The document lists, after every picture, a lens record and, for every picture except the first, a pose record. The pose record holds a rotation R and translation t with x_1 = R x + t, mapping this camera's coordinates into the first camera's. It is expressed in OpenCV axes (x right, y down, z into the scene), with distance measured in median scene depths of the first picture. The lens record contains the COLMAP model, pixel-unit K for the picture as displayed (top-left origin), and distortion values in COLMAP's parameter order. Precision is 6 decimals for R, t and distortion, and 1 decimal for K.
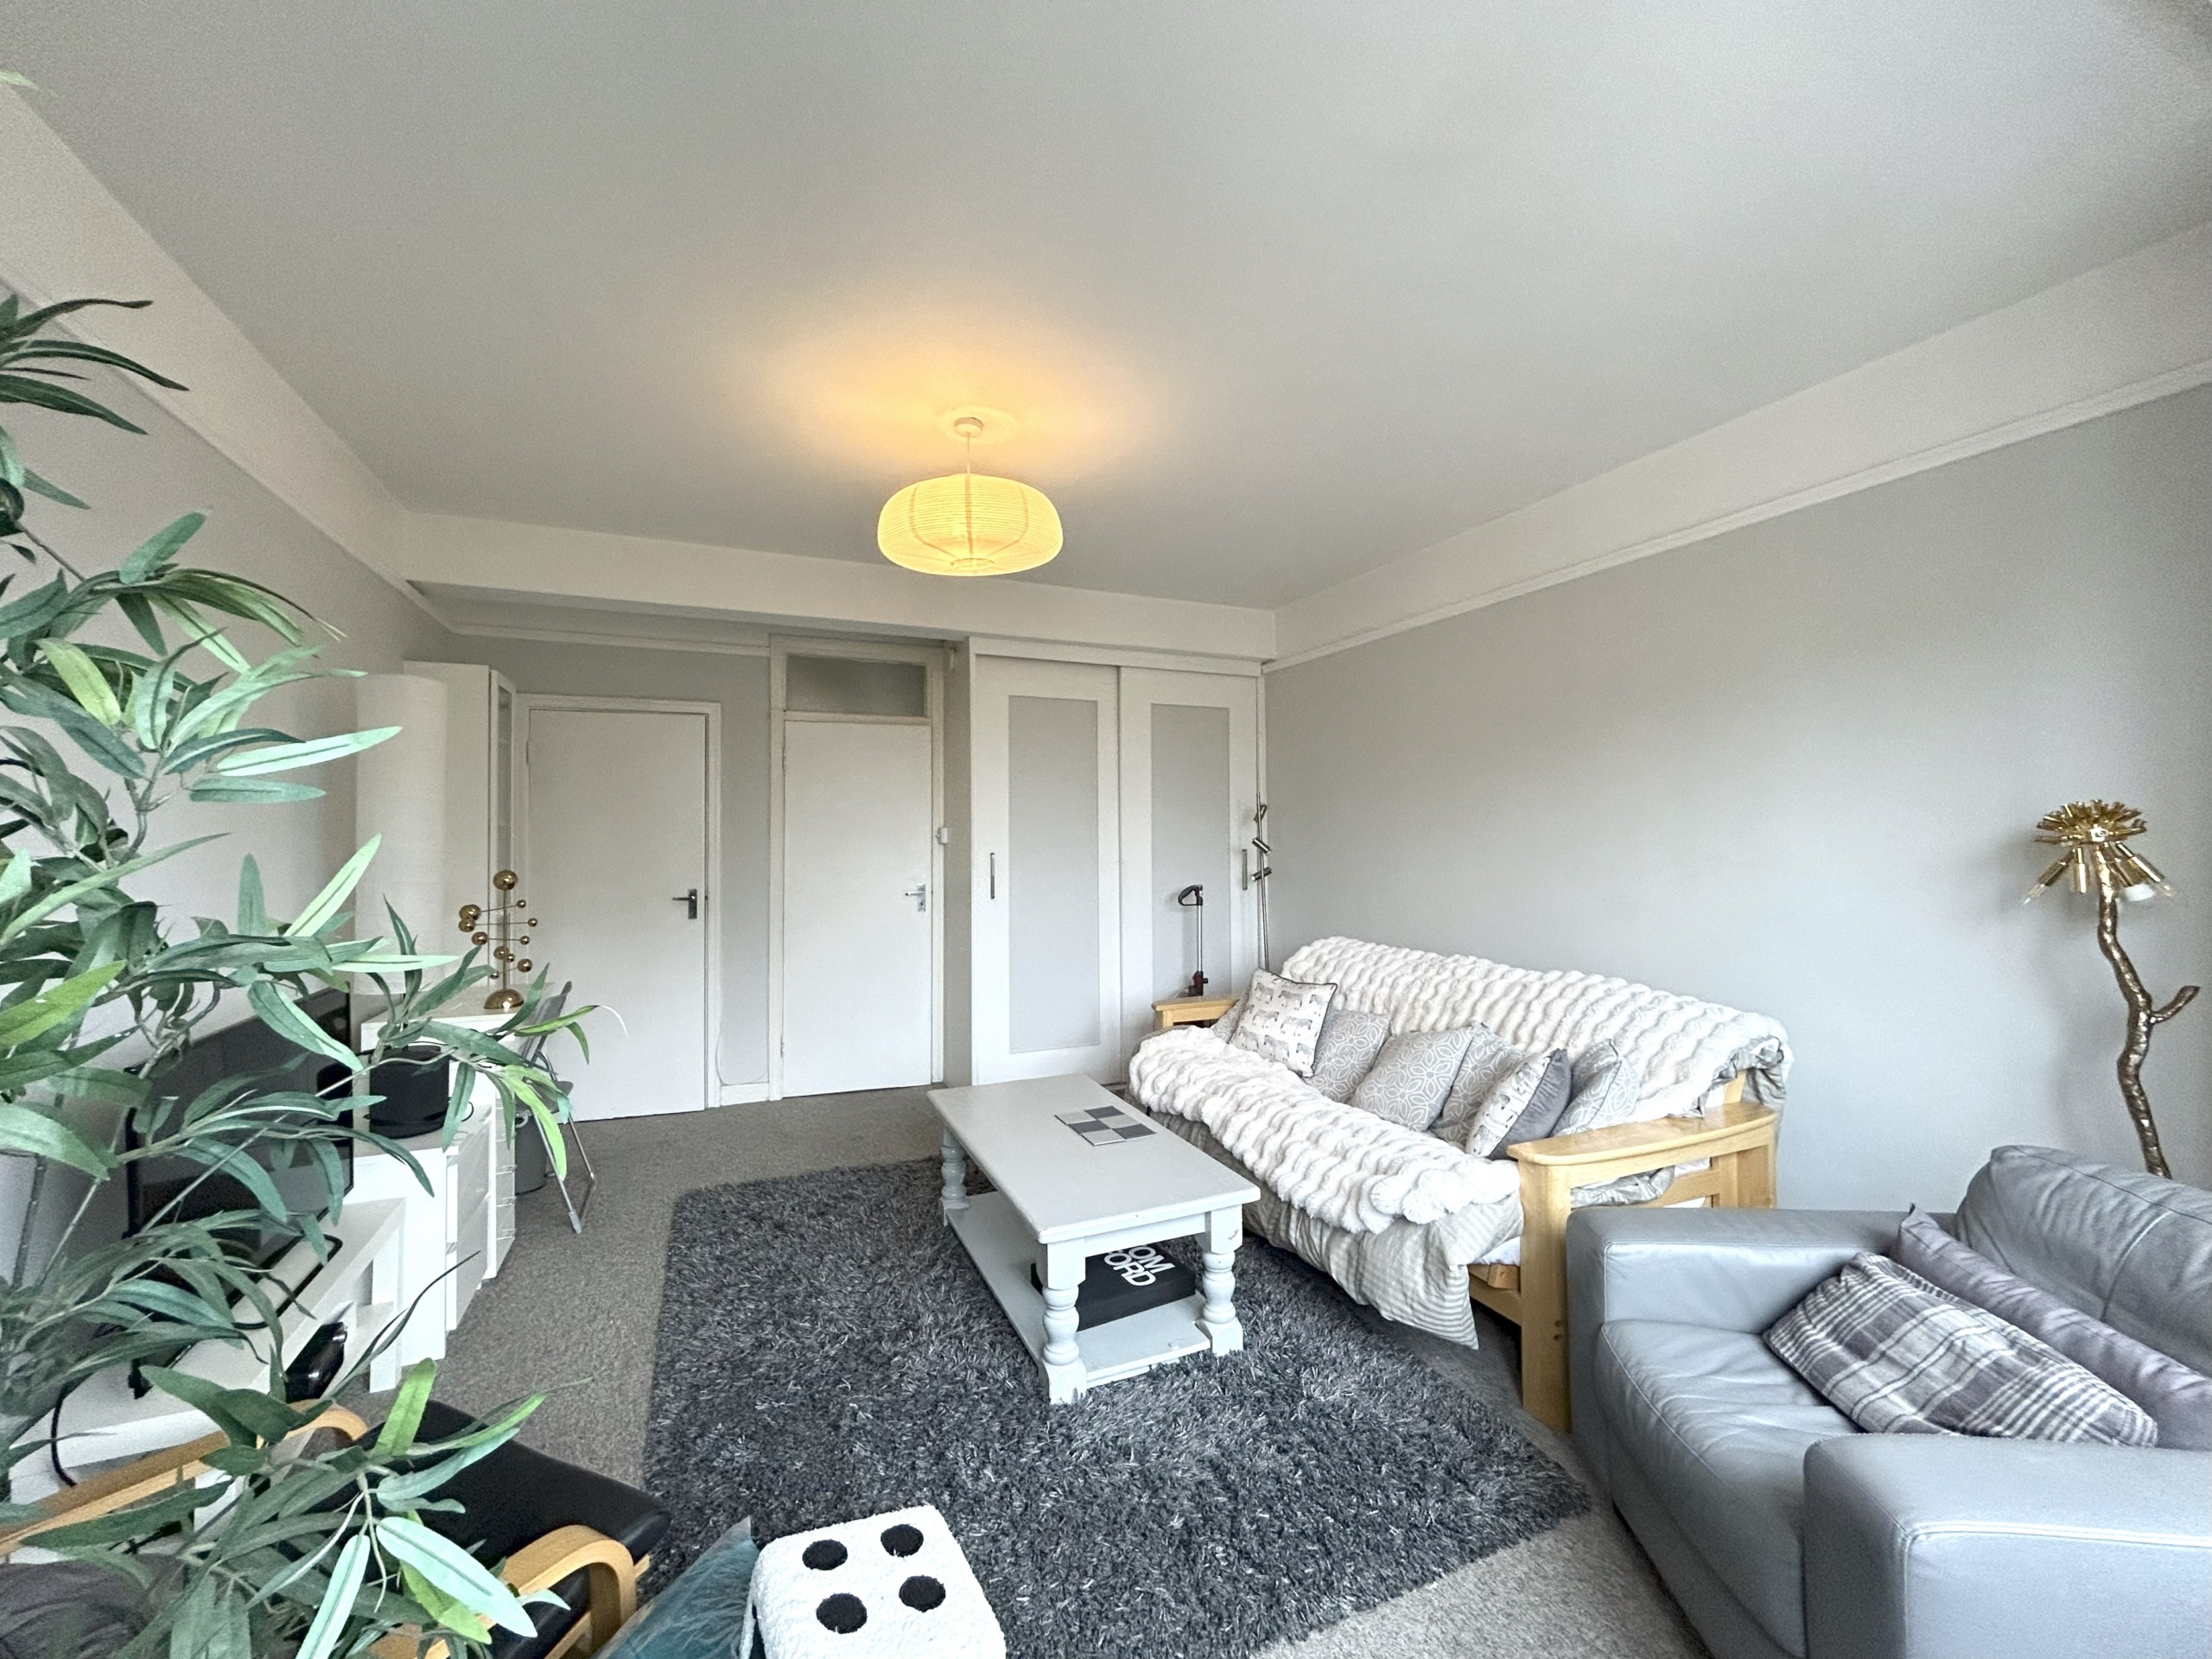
lens RADIAL K [[899.1, 0, 1103.0], [0, 899.1, 824.5], [0, 0, 1]] dist [0.007315, 0.000443]
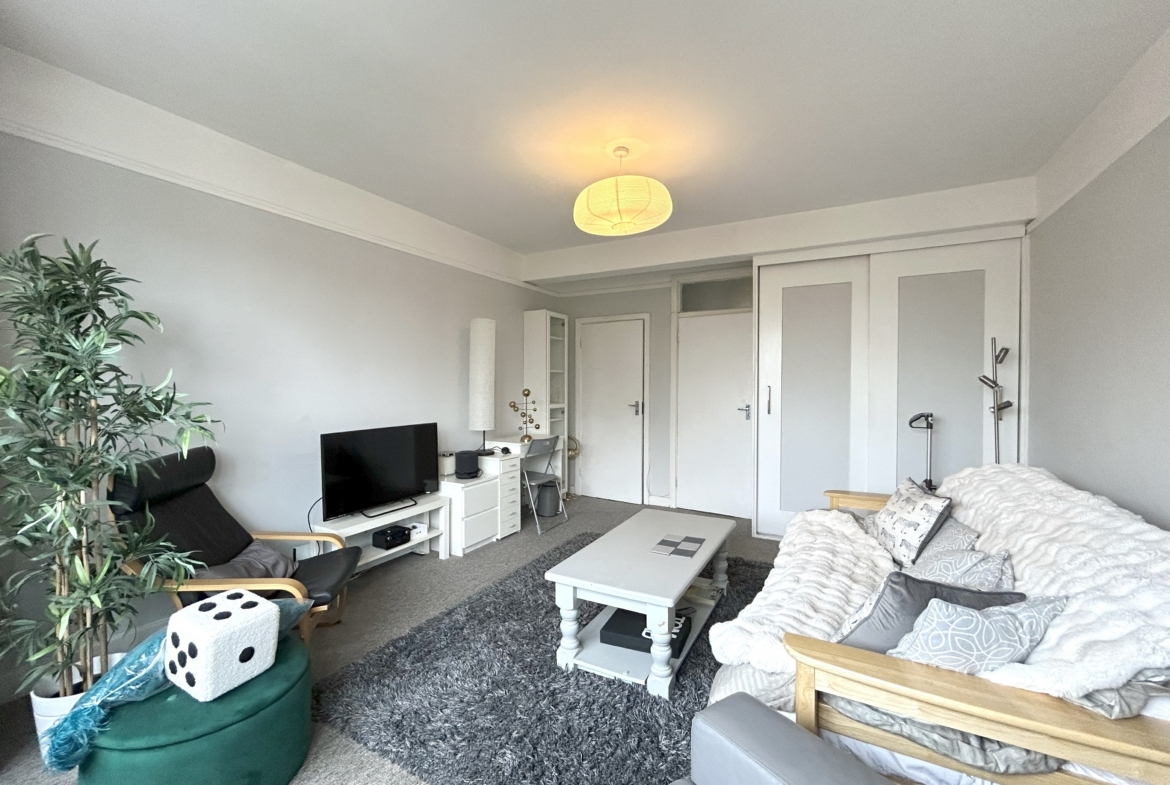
lens RADIAL K [[476.0, 0, 584.5], [0, 476.0, 389.0], [0, 0, 1]] dist [-0.001216, -0.000060]
pose [[0.612701, 0.014775, -0.790177, 0.362453], [0.007752, 0.999665, 0.024703, 0.013595], [0.790277, -0.021261, 0.612381, 0.203966]]
